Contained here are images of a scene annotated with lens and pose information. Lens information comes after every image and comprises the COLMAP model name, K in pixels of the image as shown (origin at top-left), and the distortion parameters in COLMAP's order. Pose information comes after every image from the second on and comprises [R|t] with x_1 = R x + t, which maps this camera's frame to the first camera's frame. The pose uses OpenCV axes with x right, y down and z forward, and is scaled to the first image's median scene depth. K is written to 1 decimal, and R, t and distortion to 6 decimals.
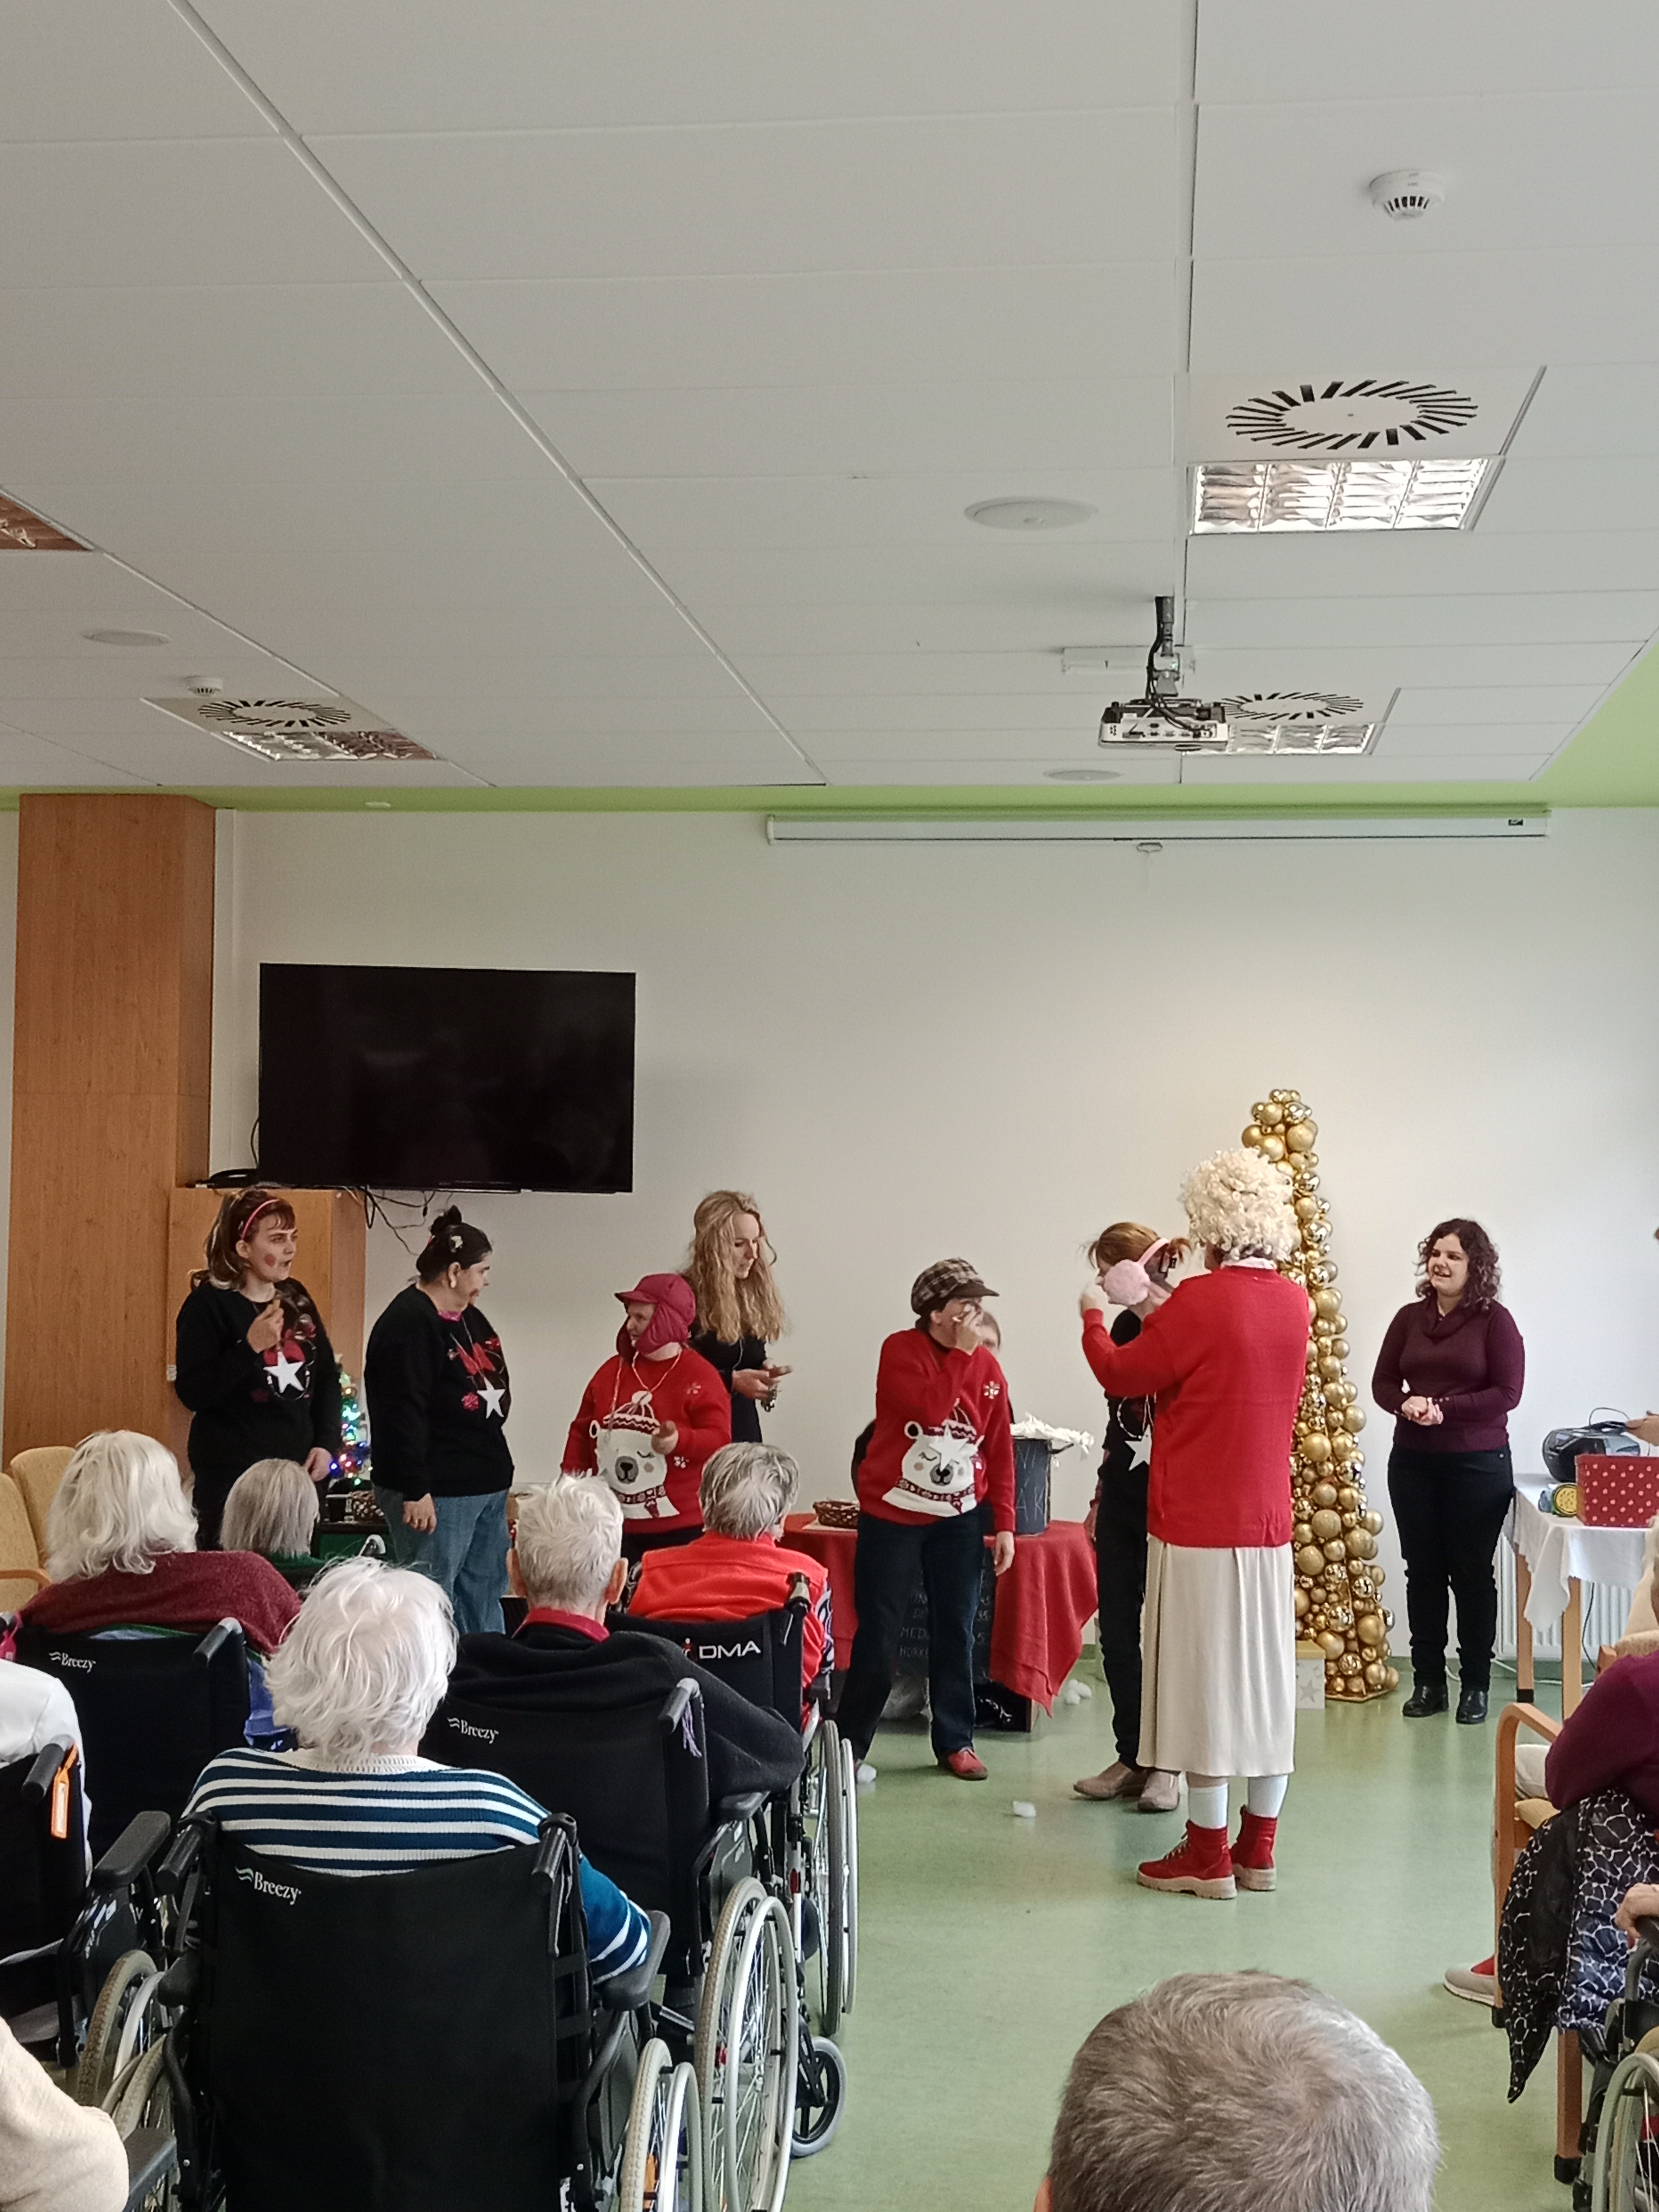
lens RADIAL K [[2798.2, 0, 829.5], [0, 2798.2, 1106.0], [0, 0, 1]] dist [0.119174, -0.030663]
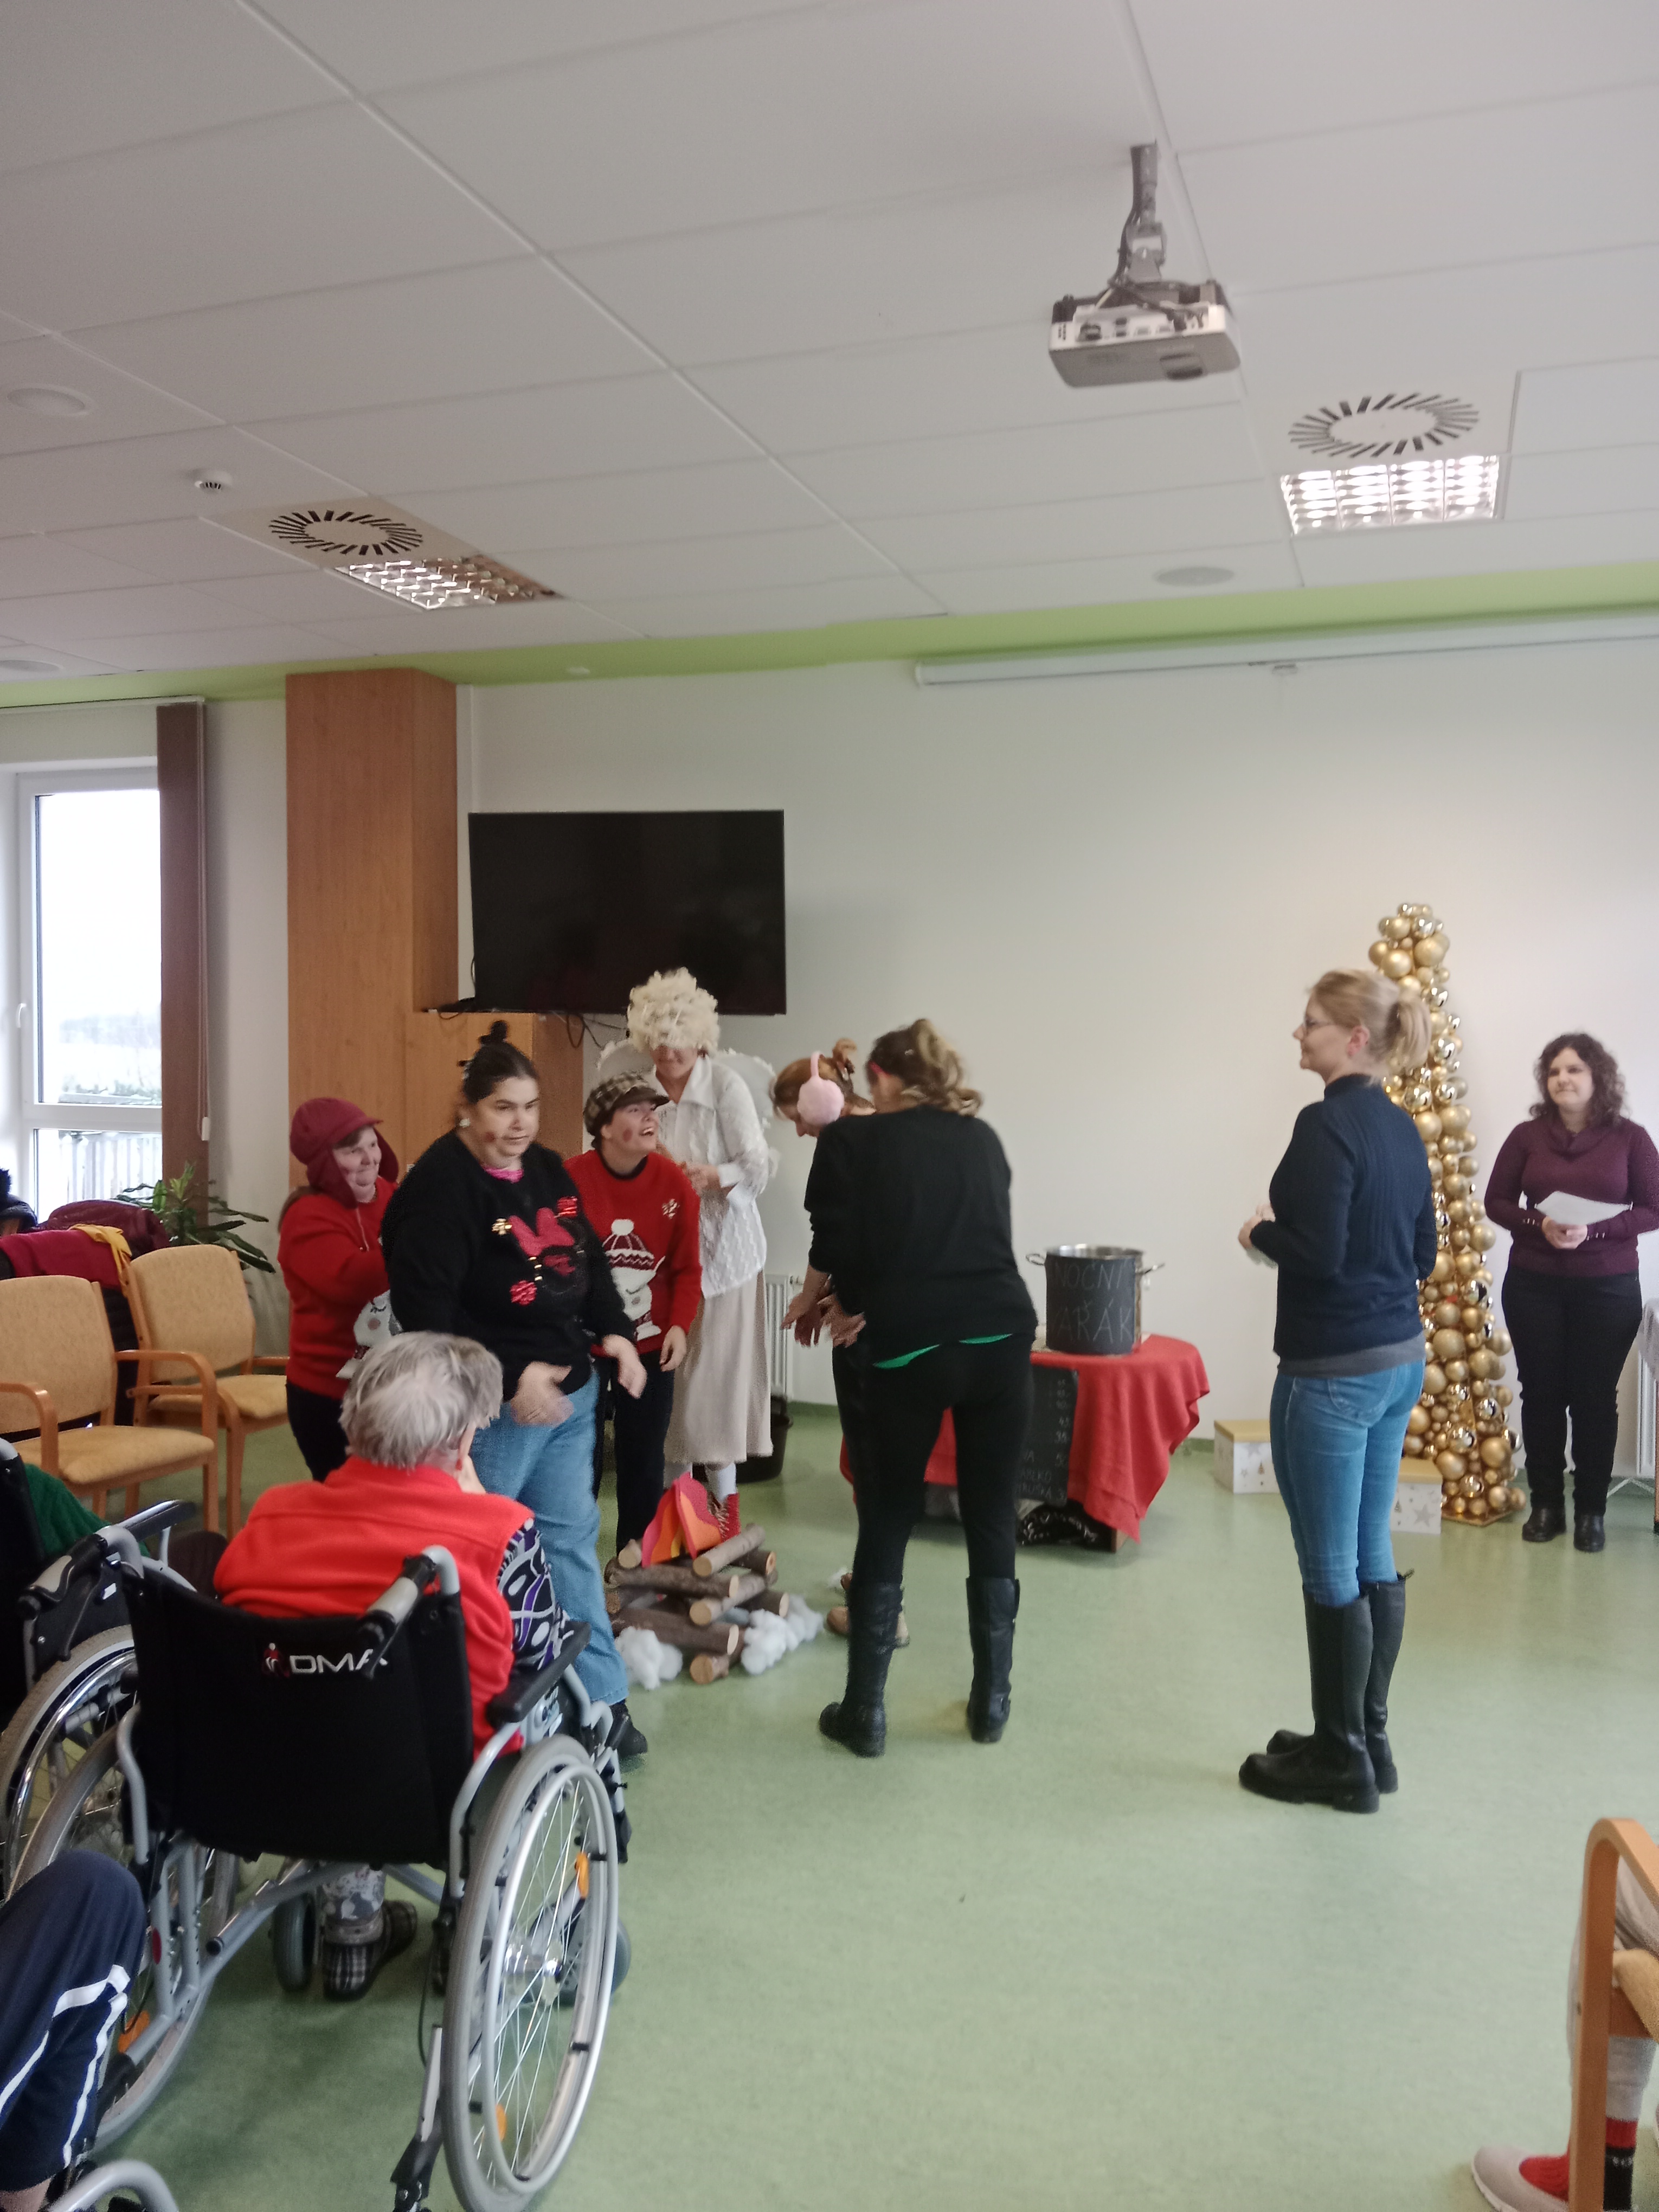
lens RADIAL K [[1725.9, 0, 824.1], [0, 1725.9, 1096.7], [0, 0, 1]] dist [0.108159, -0.199256]
pose [[0.977100, 0.003827, -0.212744, 0.092268], [0.009897, 0.997939, 0.063410, 0.021338], [0.212548, -0.064063, 0.975048, 0.362648]]
